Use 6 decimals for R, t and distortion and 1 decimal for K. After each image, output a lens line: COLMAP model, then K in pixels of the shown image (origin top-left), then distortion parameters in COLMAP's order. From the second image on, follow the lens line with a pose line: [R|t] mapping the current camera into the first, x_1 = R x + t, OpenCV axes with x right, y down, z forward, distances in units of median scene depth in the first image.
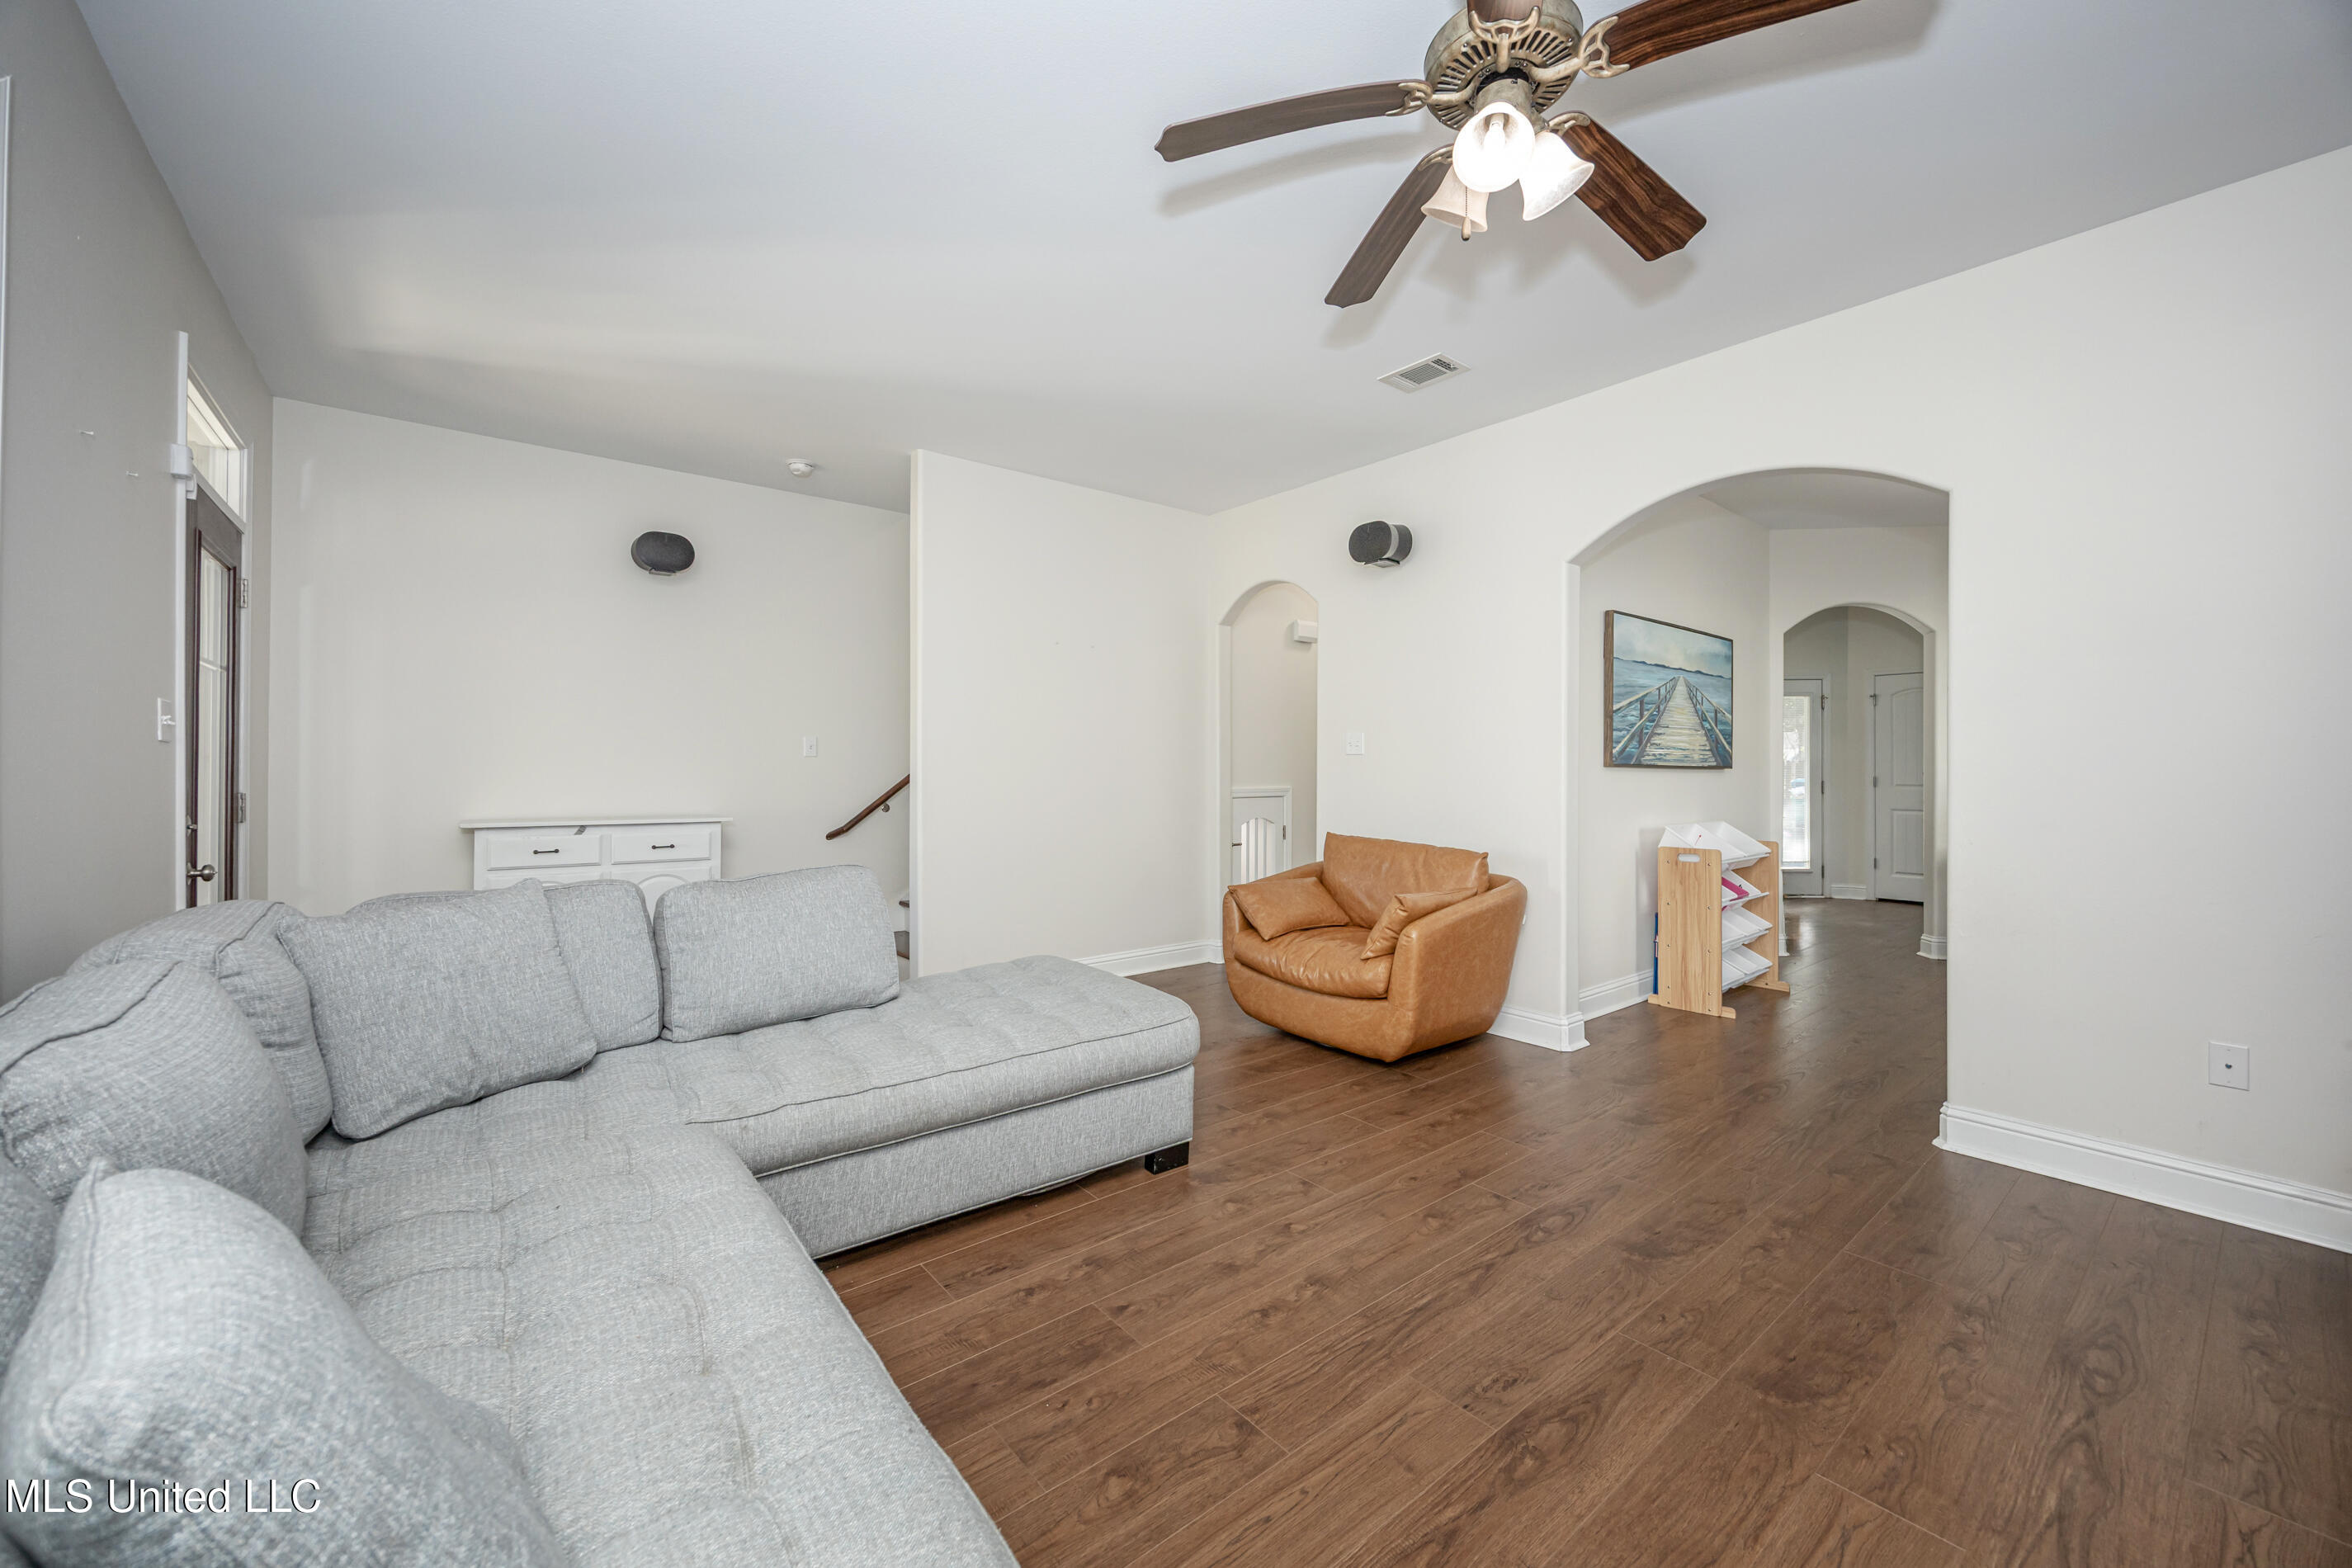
lens RADIAL K [[908.1, 0, 1148.1], [0, 908.1, 762.5], [0, 0, 1]] dist [-0.001096, -0.000047]
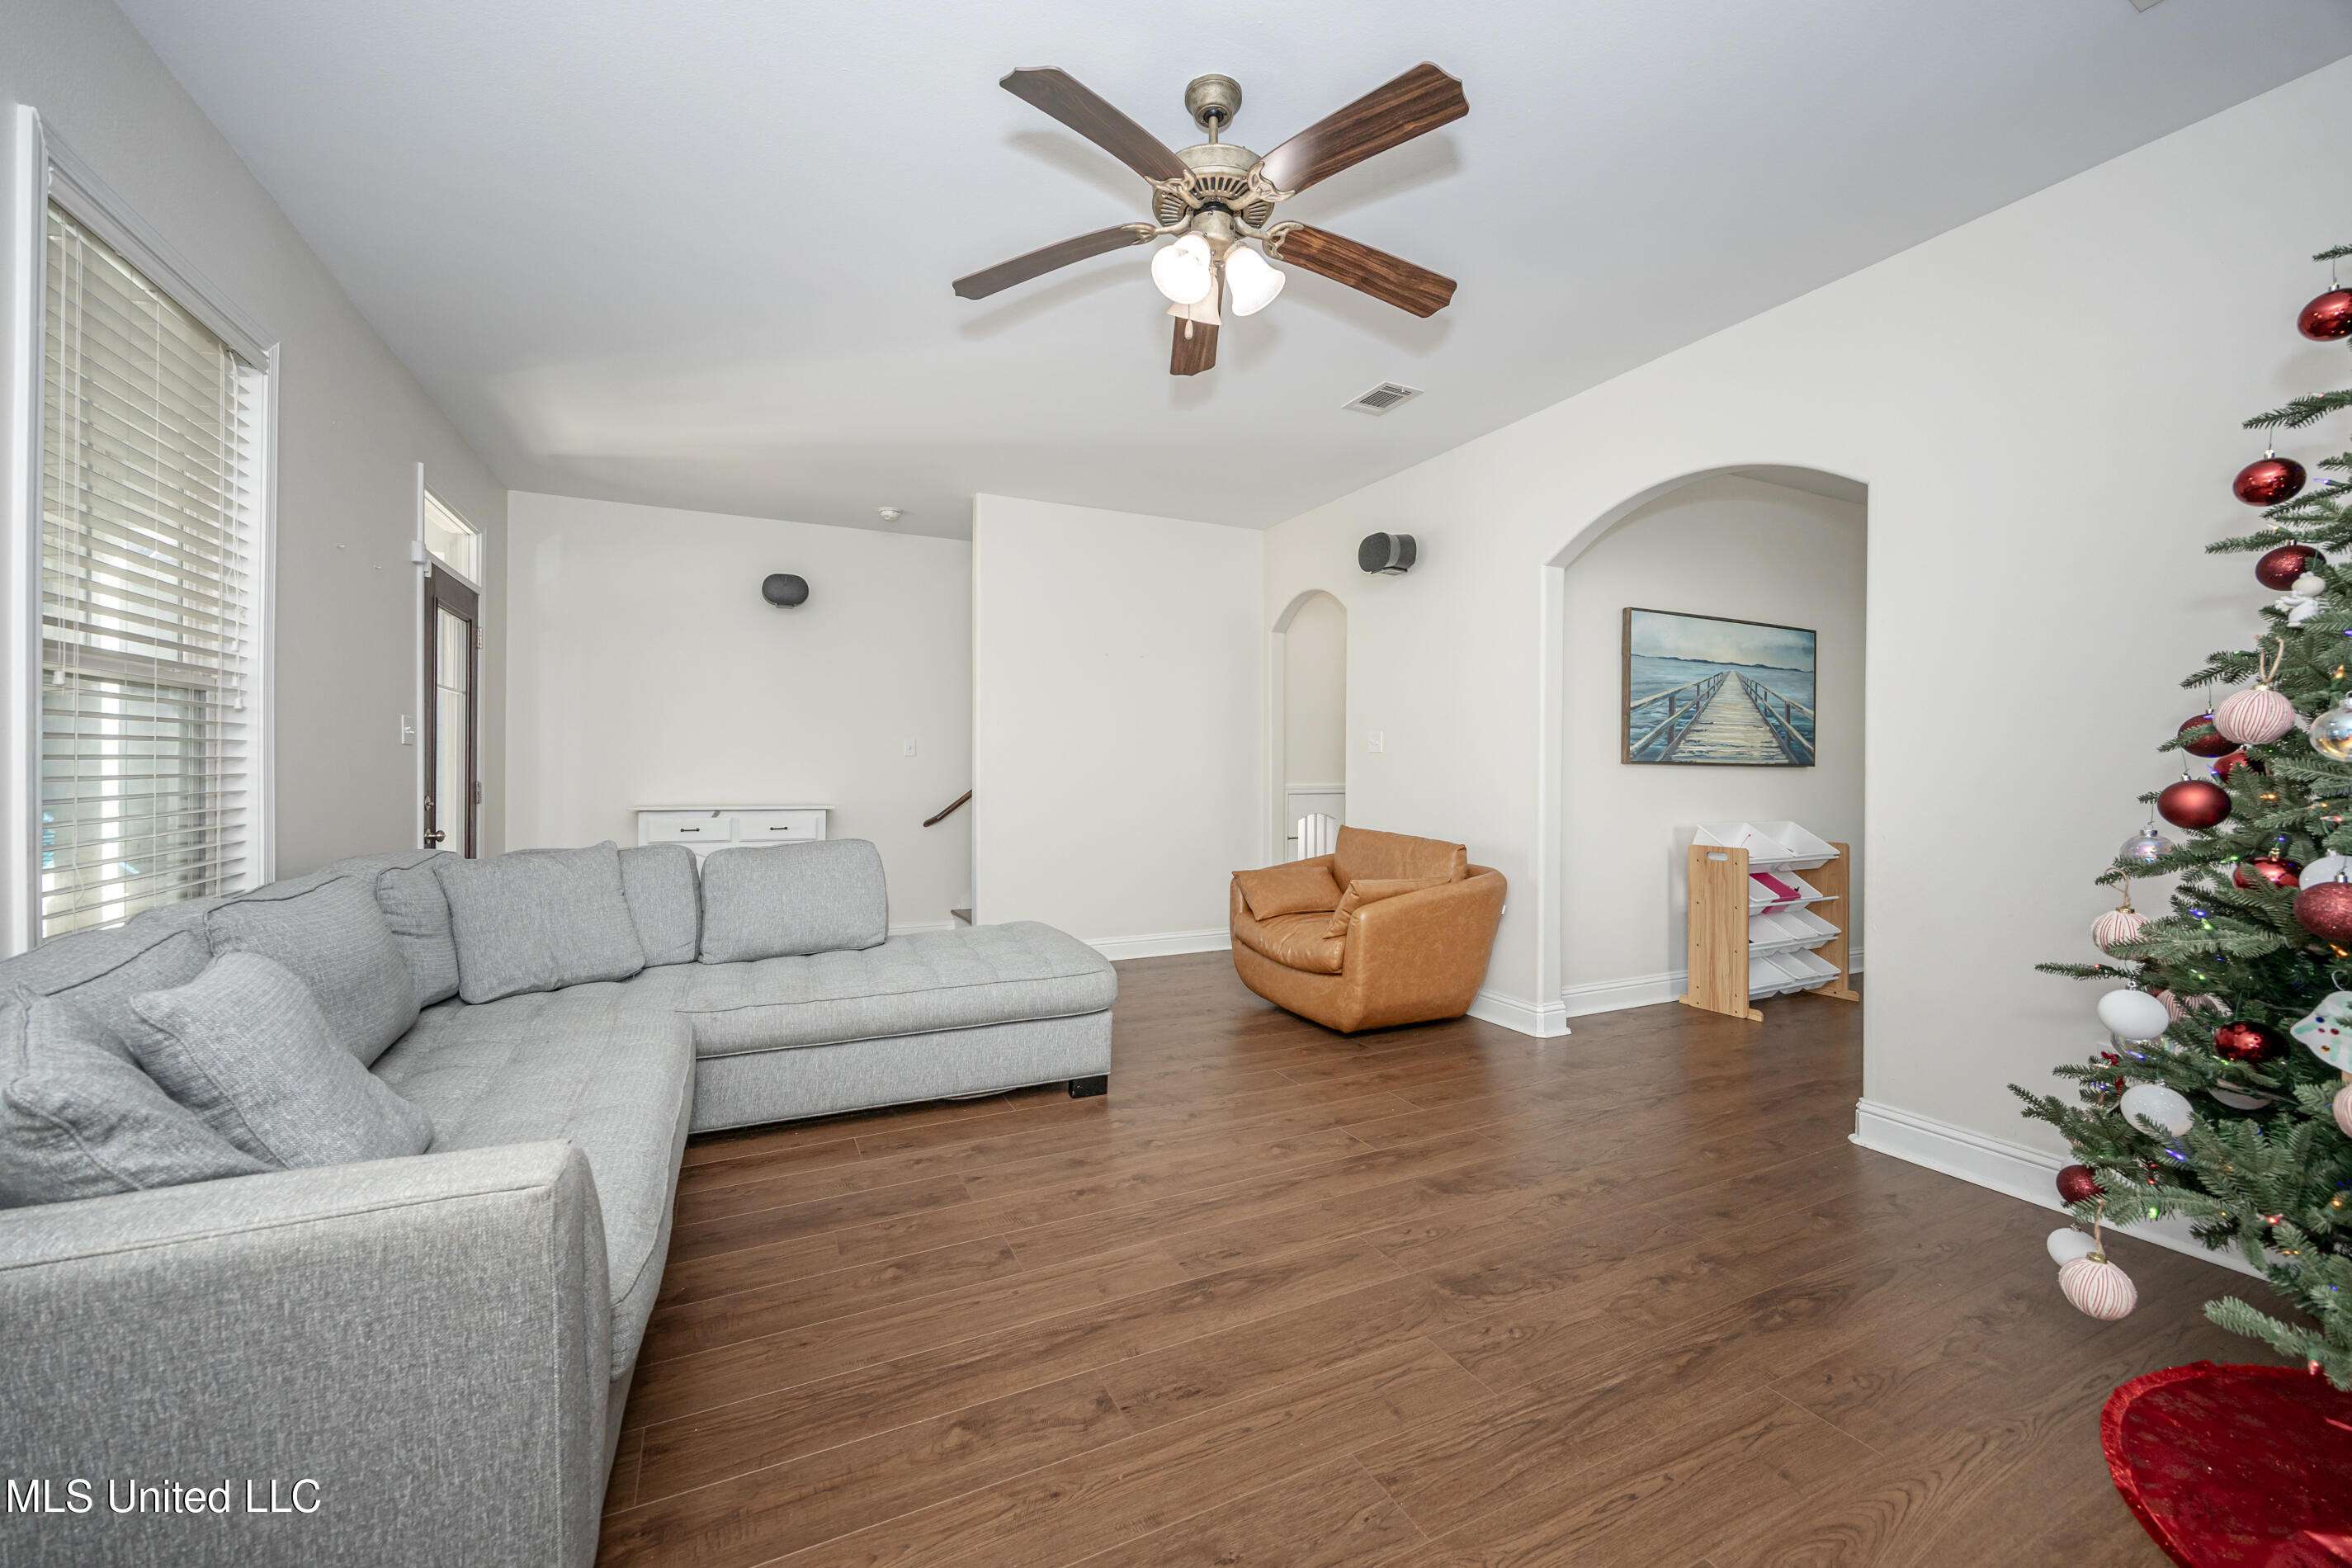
lens RADIAL K [[908.1, 0, 1158.1], [0, 908.1, 765.0], [0, 0, 1]] dist [-0.001096, -0.000047]
pose [[0.976560, -0.000550, -0.215246, 0.377776], [0.000600, 1.000000, 0.000165, 0.010003], [0.215246, -0.000291, 0.976560, -0.154398]]
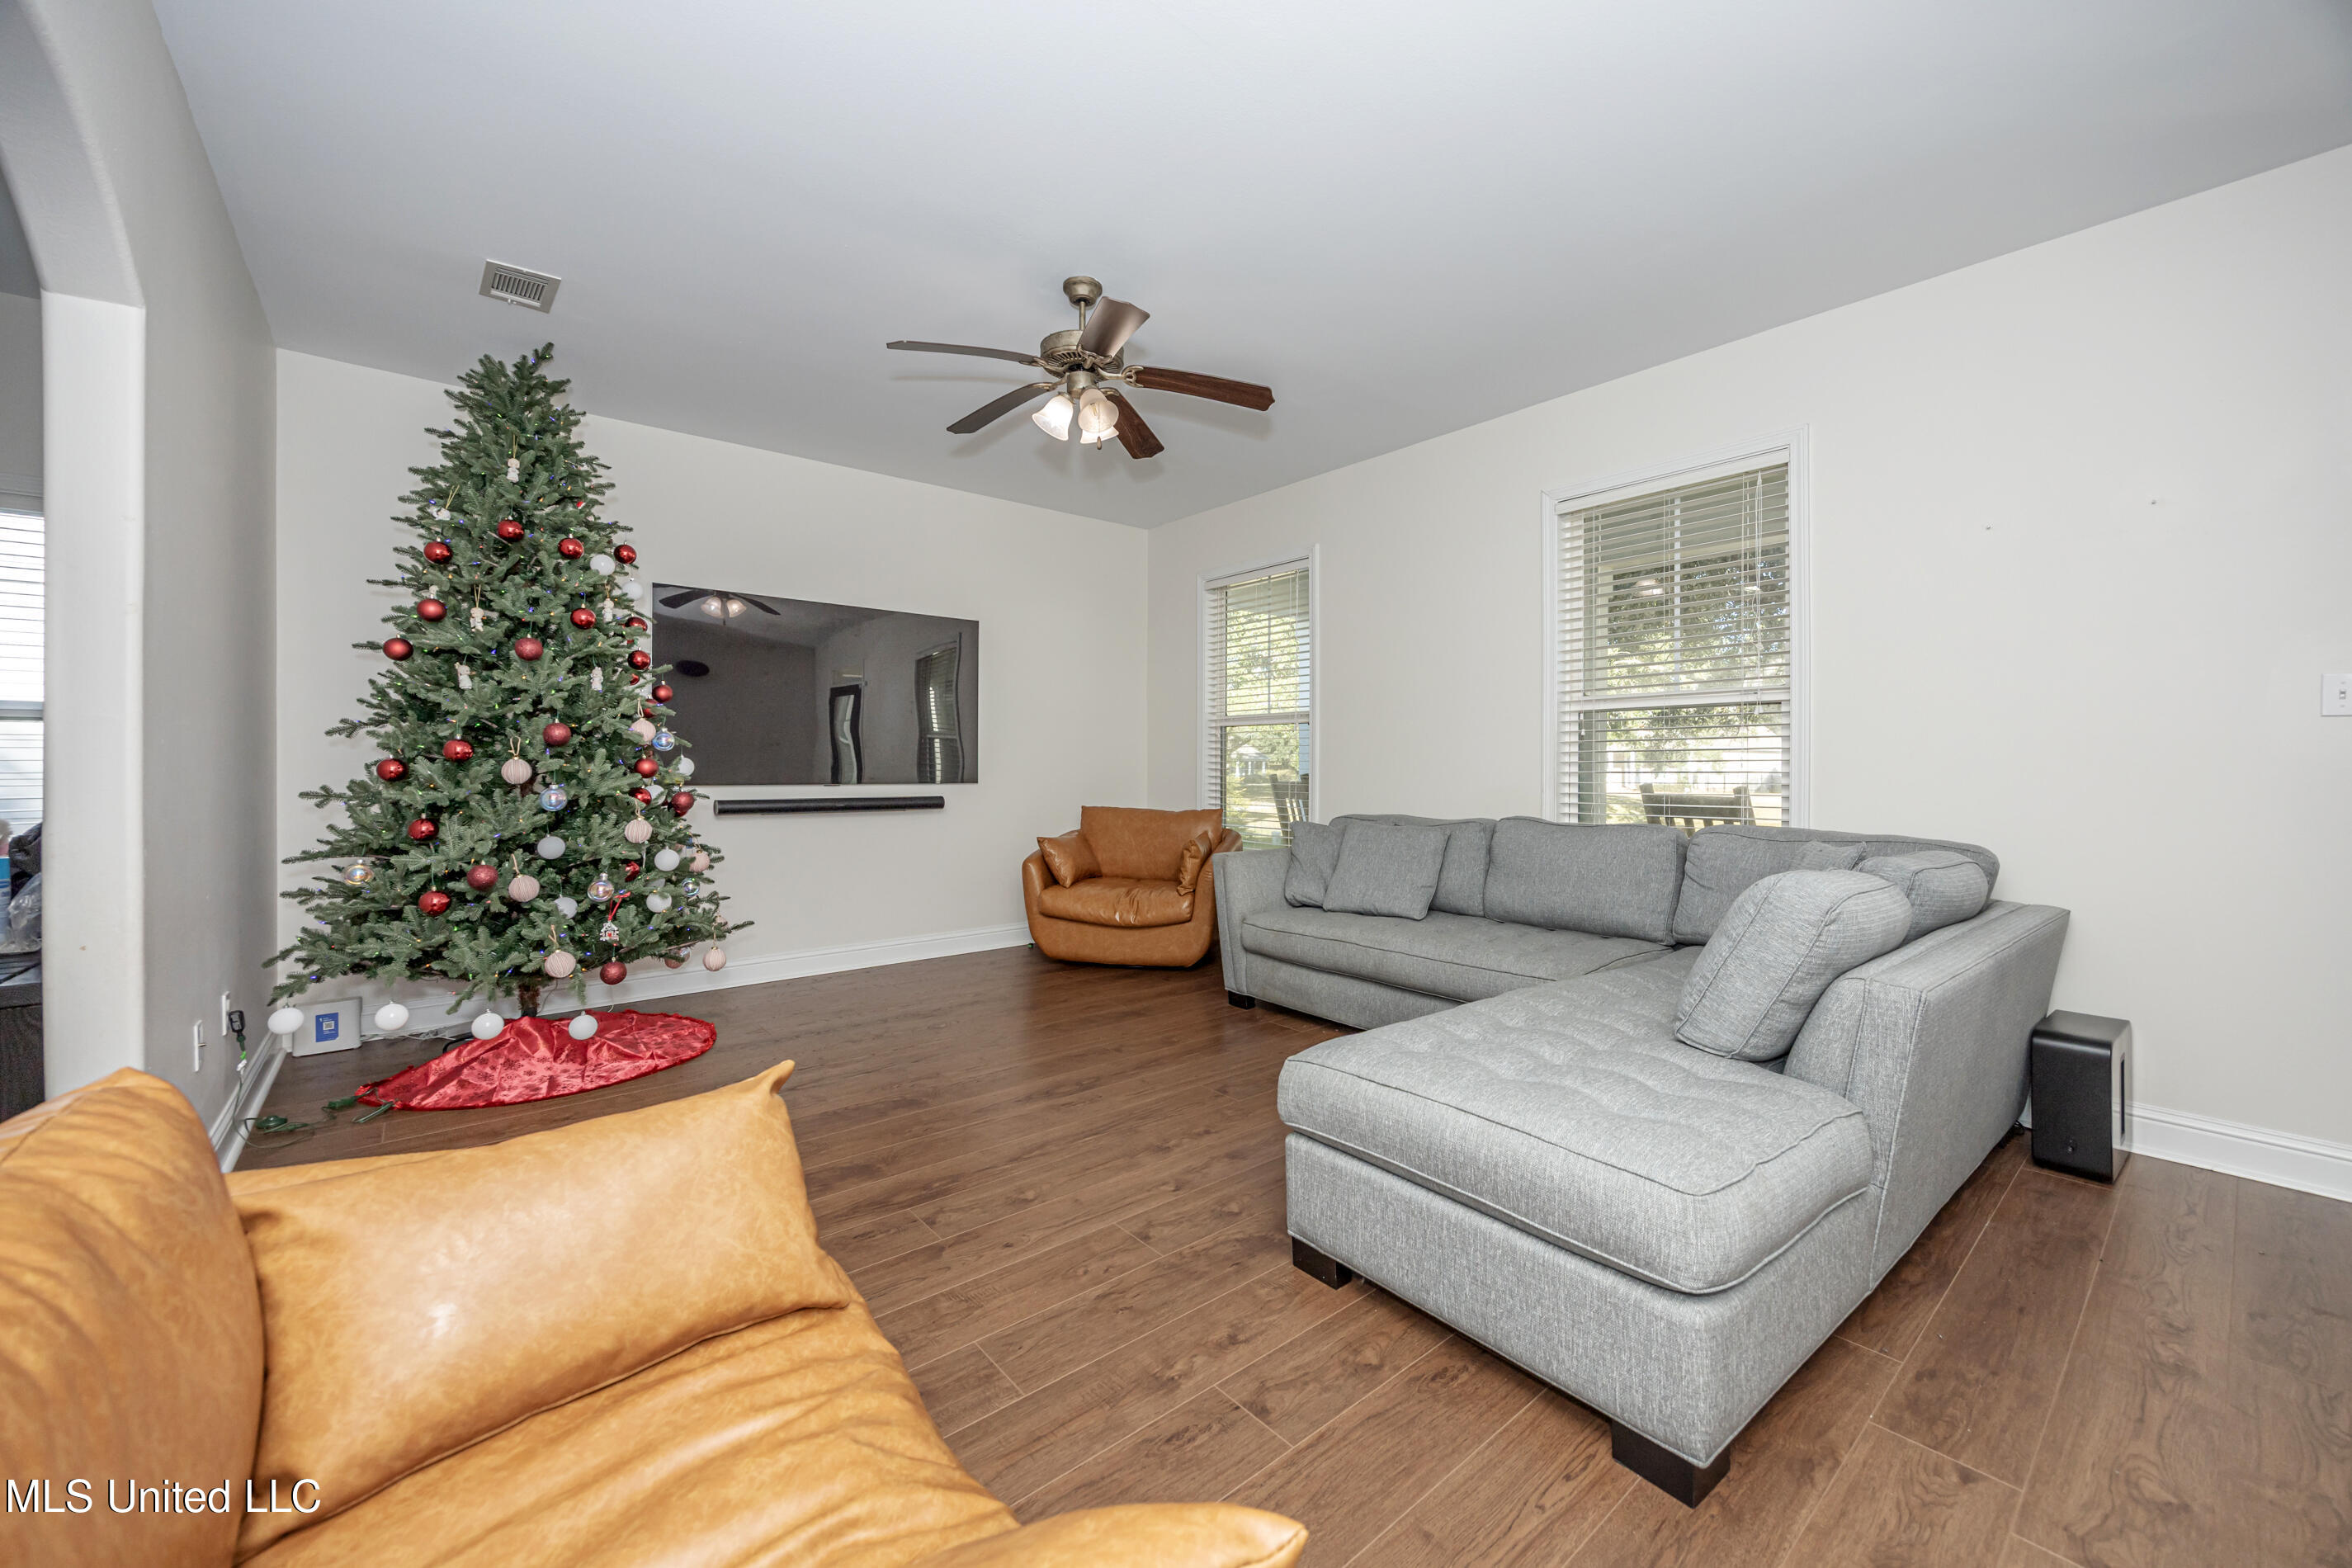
lens RADIAL K [[908.1, 0, 1148.3], [0, 908.1, 769.8], [0, 0, 1]] dist [-0.001096, -0.000047]
pose [[-0.999885, -0.003730, -0.014731, 0.181208], [-0.003702, 0.999991, -0.001940, 0.036997], [0.014738, -0.001885, -0.999890, 1.804113]]
